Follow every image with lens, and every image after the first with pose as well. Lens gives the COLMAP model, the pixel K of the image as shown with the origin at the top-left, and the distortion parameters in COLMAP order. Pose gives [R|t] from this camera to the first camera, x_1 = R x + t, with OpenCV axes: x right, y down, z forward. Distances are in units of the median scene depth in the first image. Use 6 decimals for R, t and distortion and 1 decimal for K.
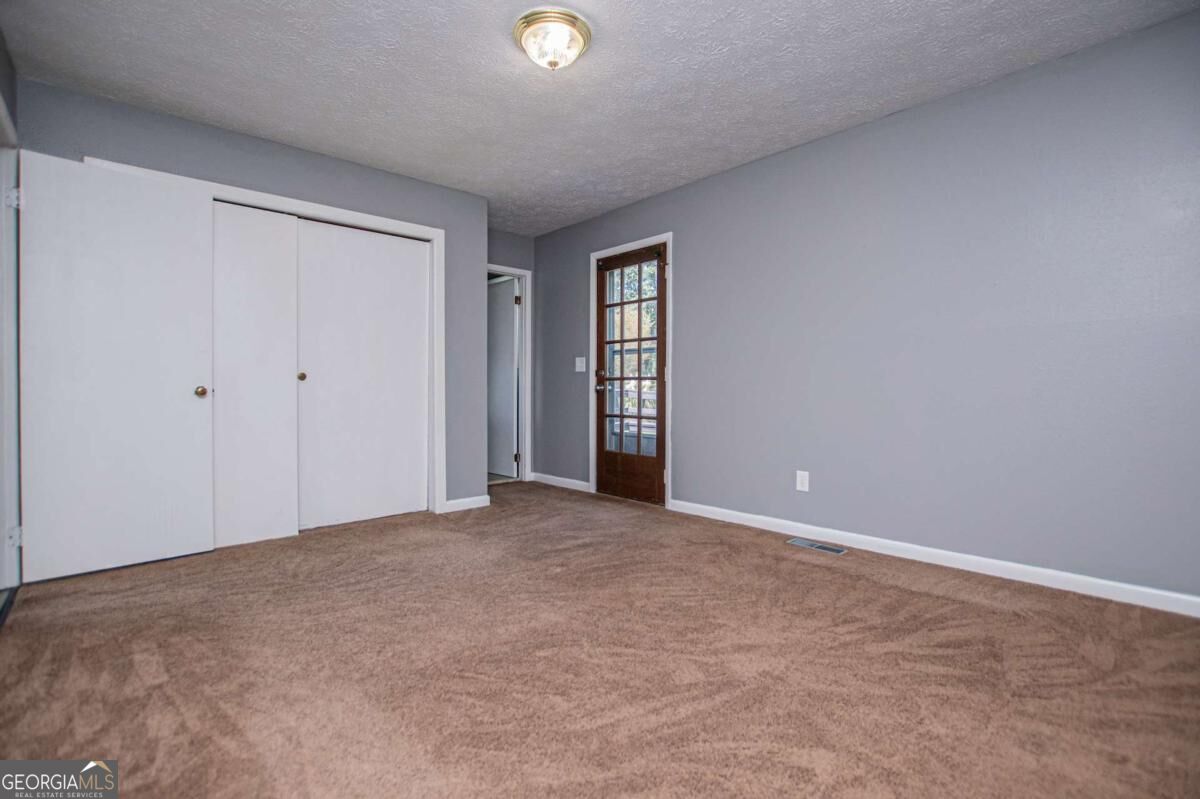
lens RADIAL K [[533.3, 0, 611.8], [0, 533.3, 400.5], [0, 0, 1]] dist [-0.026813, 0.001485]
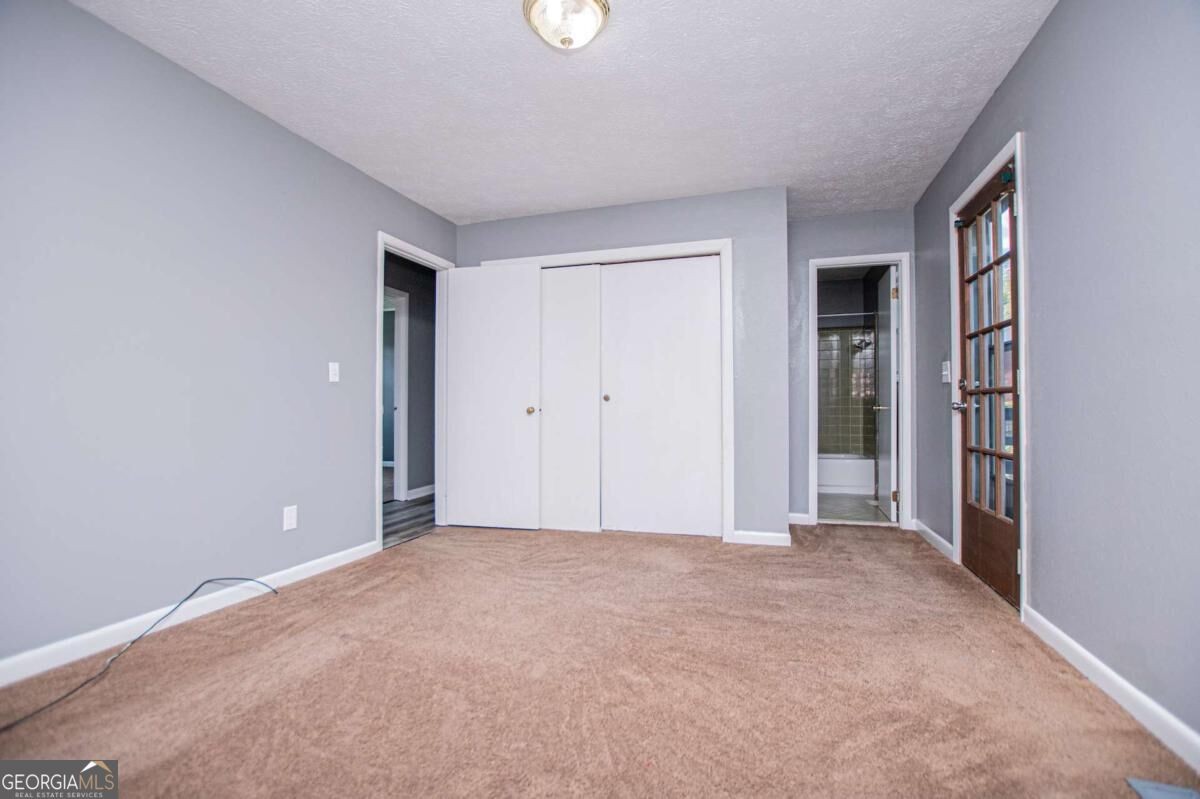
lens RADIAL K [[533.3, 0, 611.8], [0, 533.3, 400.5], [0, 0, 1]] dist [-0.026813, 0.001485]
pose [[0.503444, -0.012187, -0.863942, 0.701082], [-0.014486, 0.999641, -0.022542, -0.020792], [0.863906, 0.023863, 0.503087, 0.648235]]
